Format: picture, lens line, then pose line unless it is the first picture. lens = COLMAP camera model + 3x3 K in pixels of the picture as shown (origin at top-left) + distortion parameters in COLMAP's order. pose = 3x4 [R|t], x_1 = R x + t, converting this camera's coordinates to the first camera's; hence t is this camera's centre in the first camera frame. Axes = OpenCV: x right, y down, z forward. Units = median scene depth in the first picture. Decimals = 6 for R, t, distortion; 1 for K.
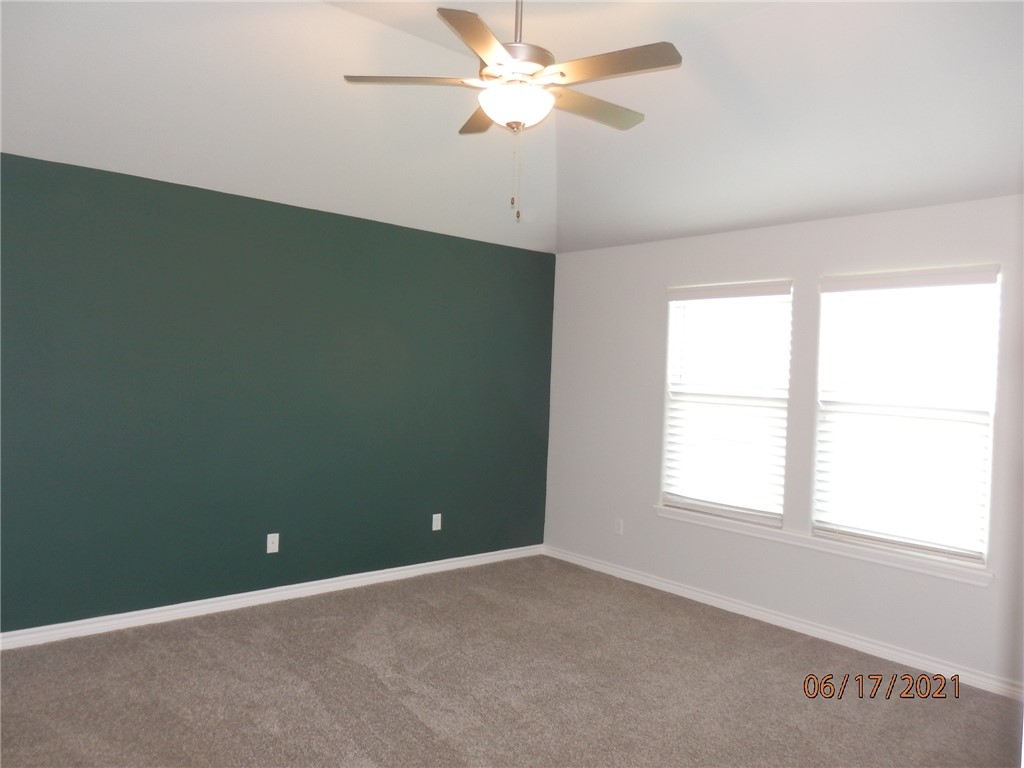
lens RADIAL K [[758.8, 0, 506.3], [0, 758.8, 385.3], [0, 0, 1]] dist [0.005424, 0.001860]
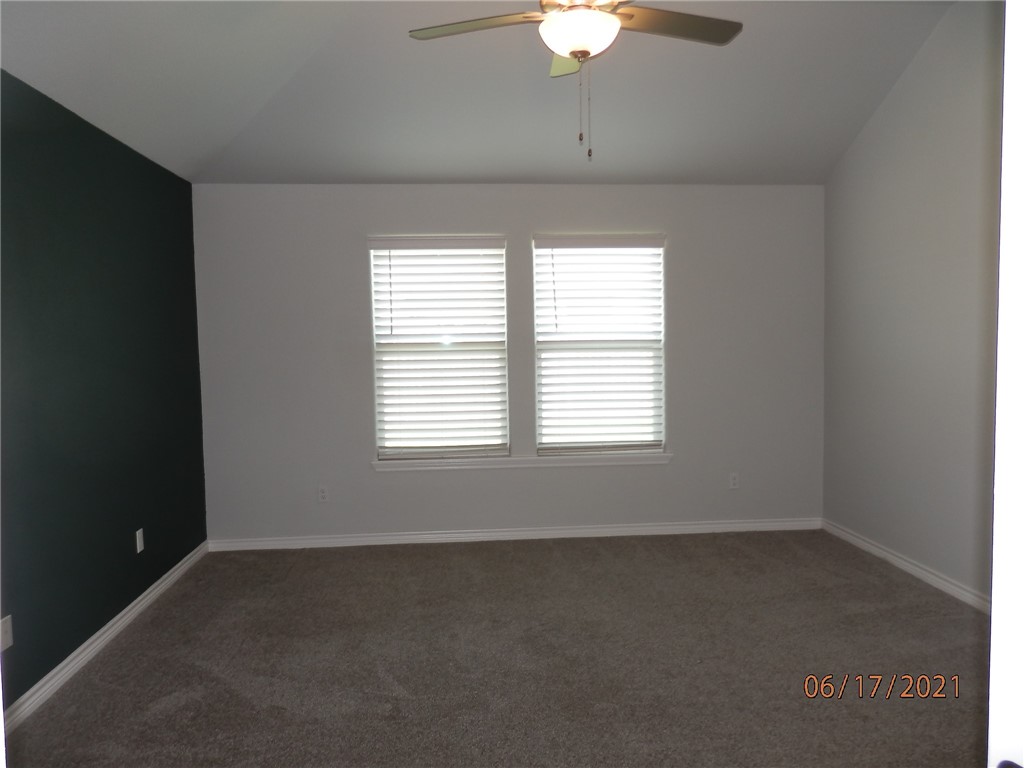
lens RADIAL K [[758.8, 0, 506.3], [0, 758.8, 385.3], [0, 0, 1]] dist [0.005424, 0.001860]
pose [[0.582476, -0.101698, 0.806461, -0.562499], [0.054611, 0.994797, 0.086004, -0.015083], [-0.811011, -0.006054, 0.585000, 0.351482]]
